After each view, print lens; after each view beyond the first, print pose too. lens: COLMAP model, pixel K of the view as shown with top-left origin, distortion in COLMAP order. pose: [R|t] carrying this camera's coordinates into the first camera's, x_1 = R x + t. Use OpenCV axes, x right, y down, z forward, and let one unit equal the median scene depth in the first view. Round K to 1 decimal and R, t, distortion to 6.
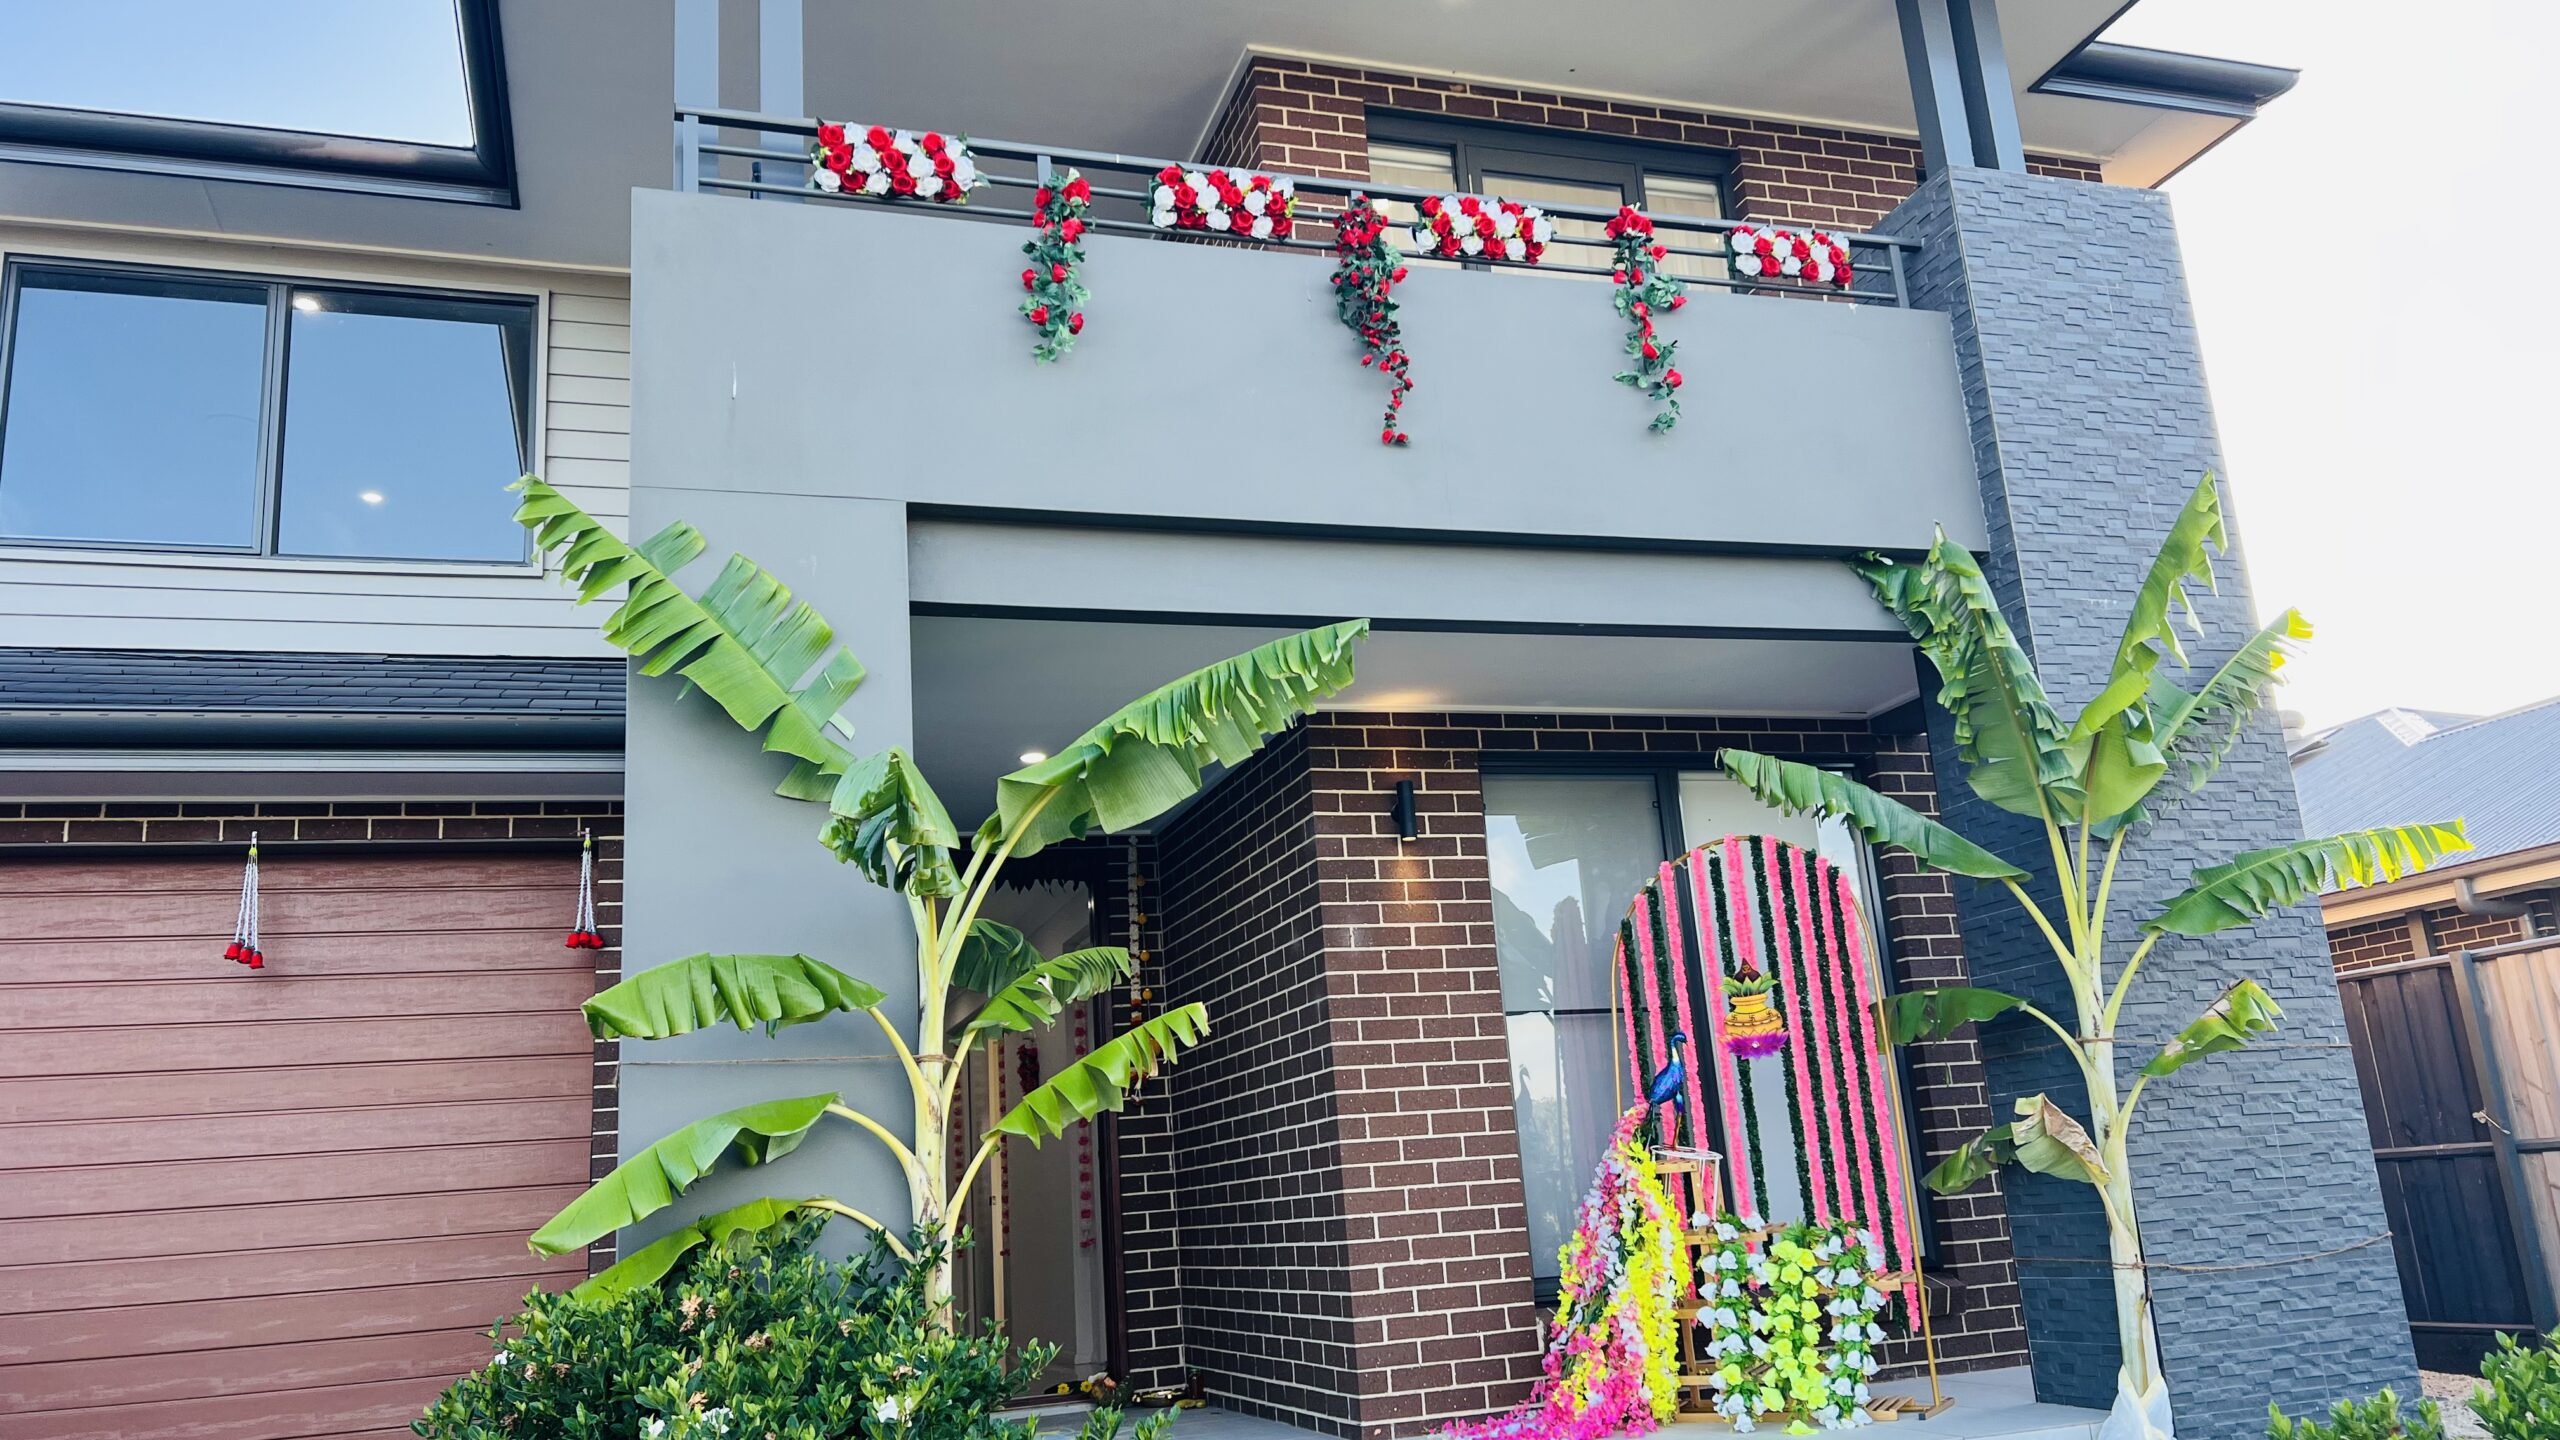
lens RADIAL K [[1926.3, 0, 1263.8], [0, 1926.3, 724.2], [0, 0, 1]] dist [-0.007273, -0.004586]
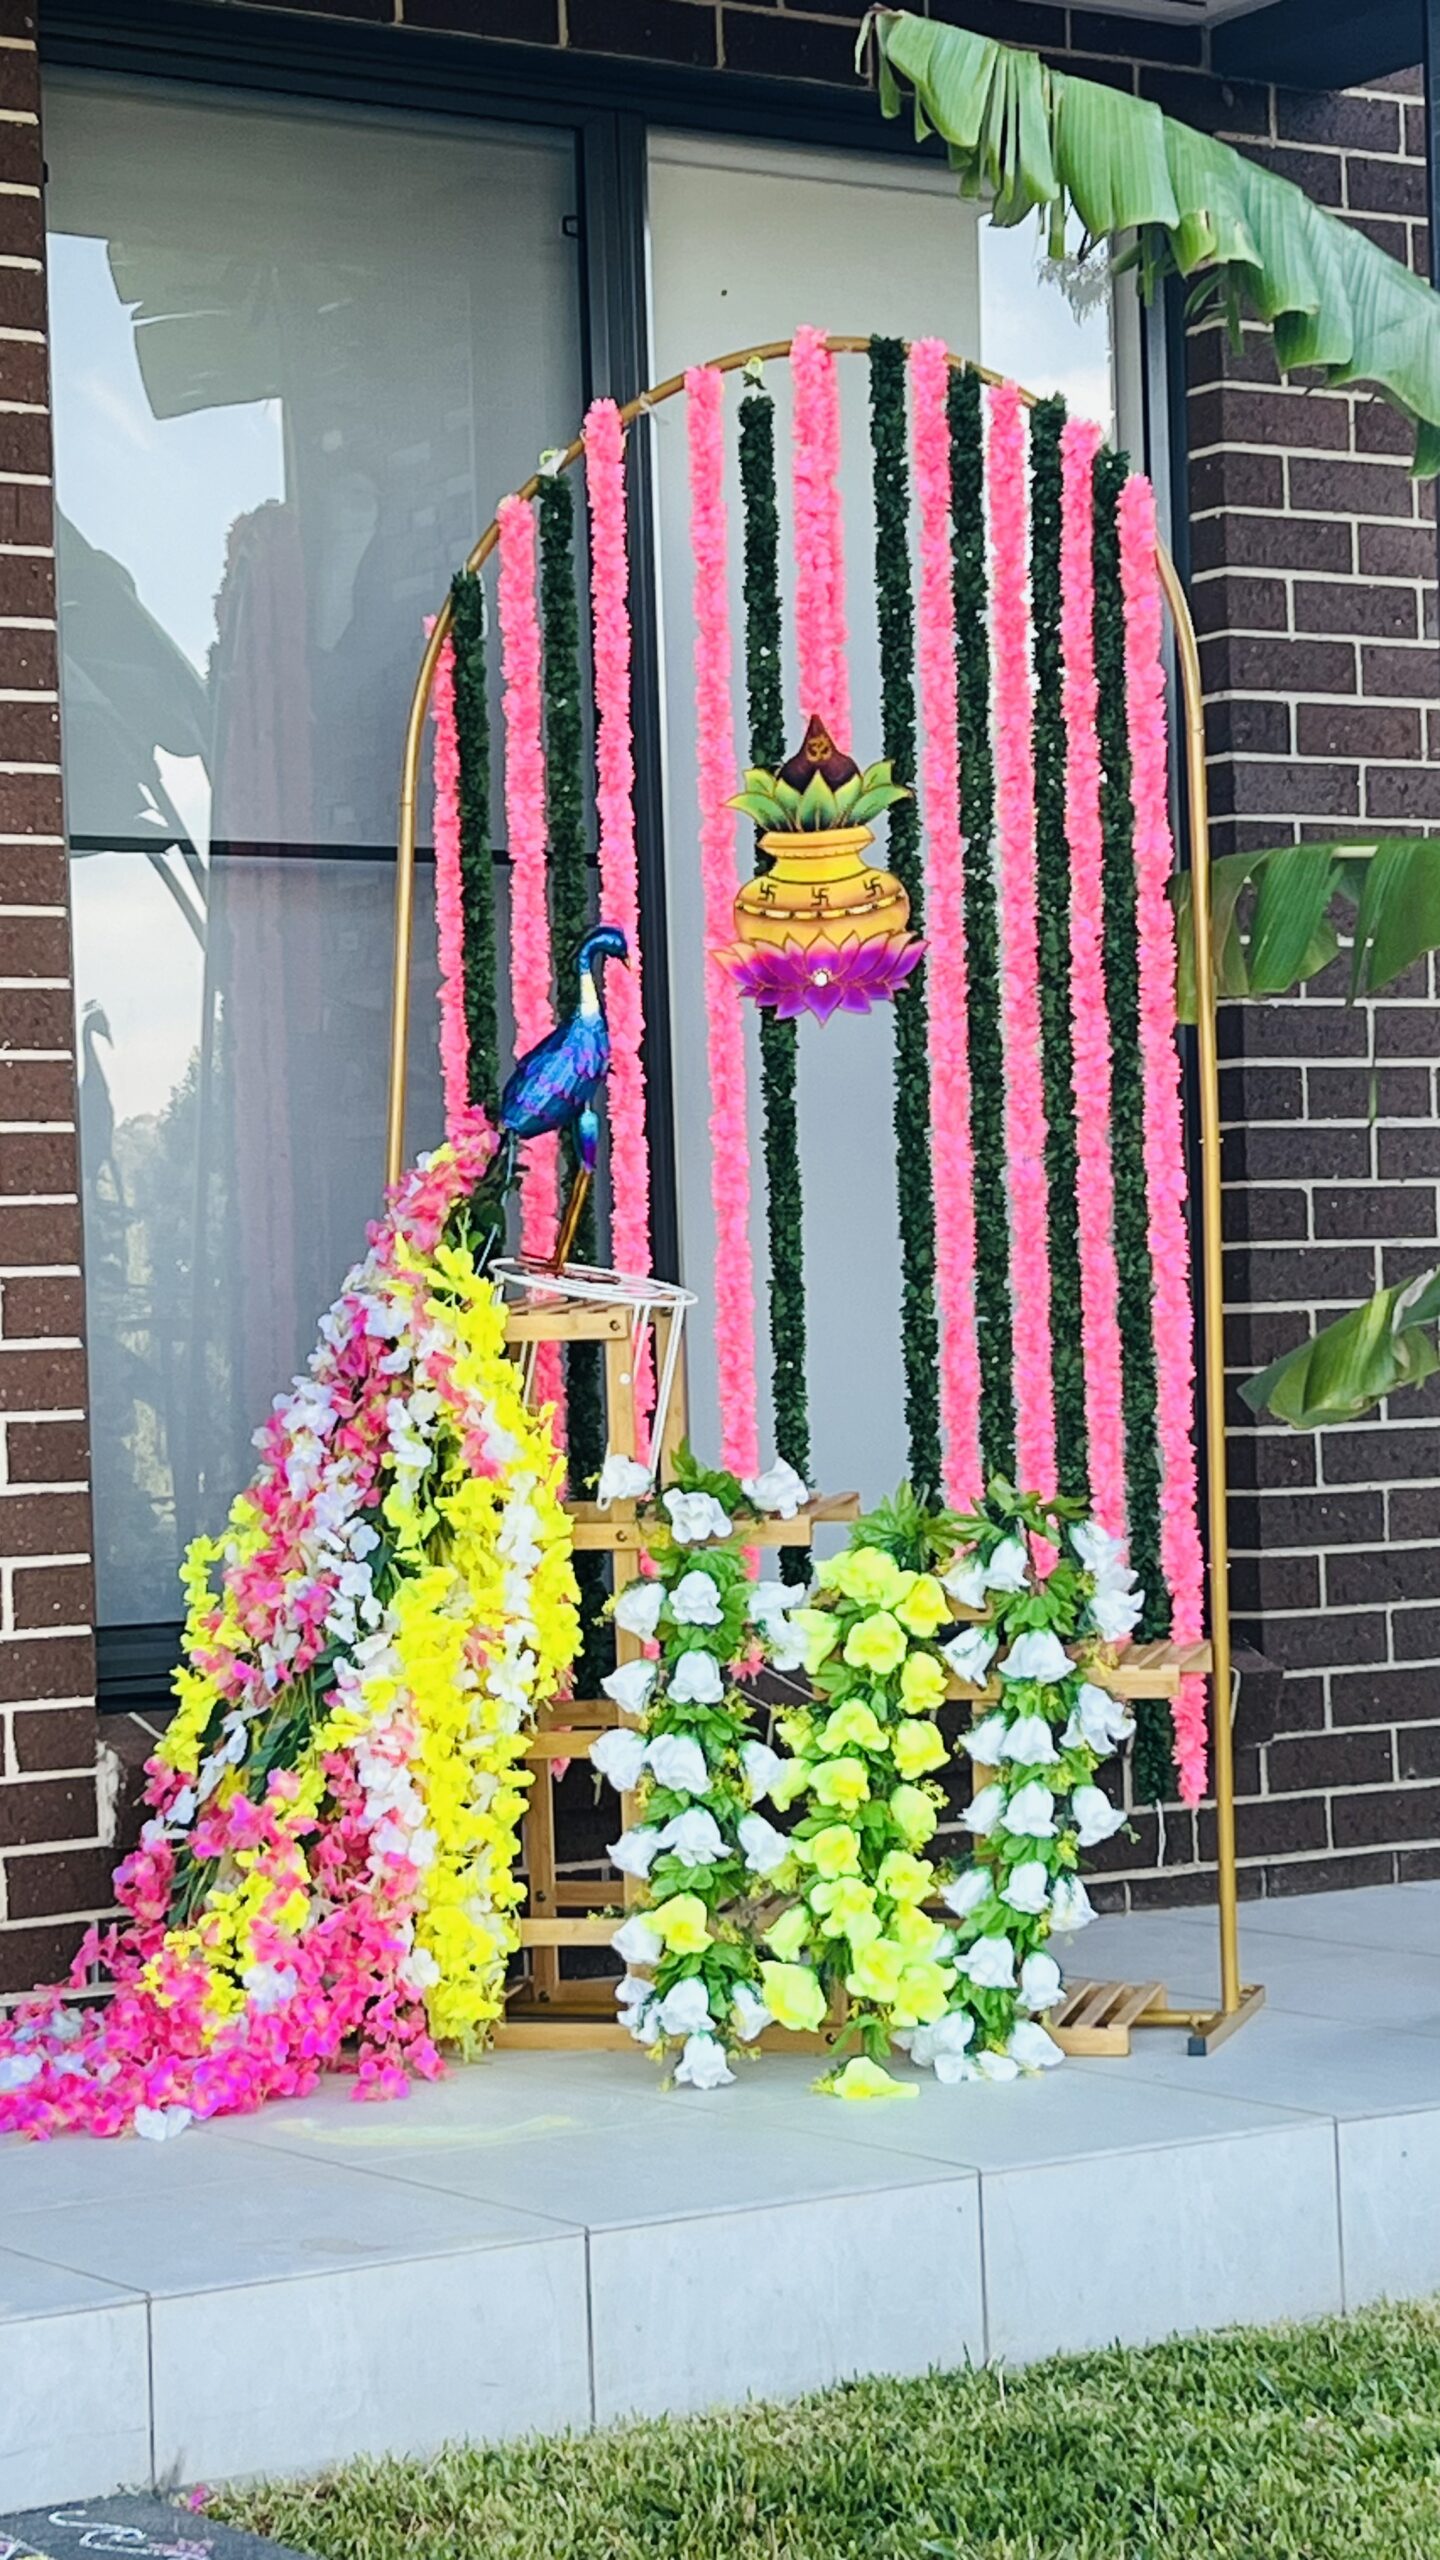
lens RADIAL K [[5308.7, 0, 716.0], [0, 5308.7, 1263.4], [0, 0, 1]] dist [0.277803, 0.000000]
pose [[0.963660, 0.038099, 0.264400, -0.004605], [-0.095366, 0.973621, 0.207287, 0.025685], [-0.249528, -0.224969, 0.941873, 0.125752]]
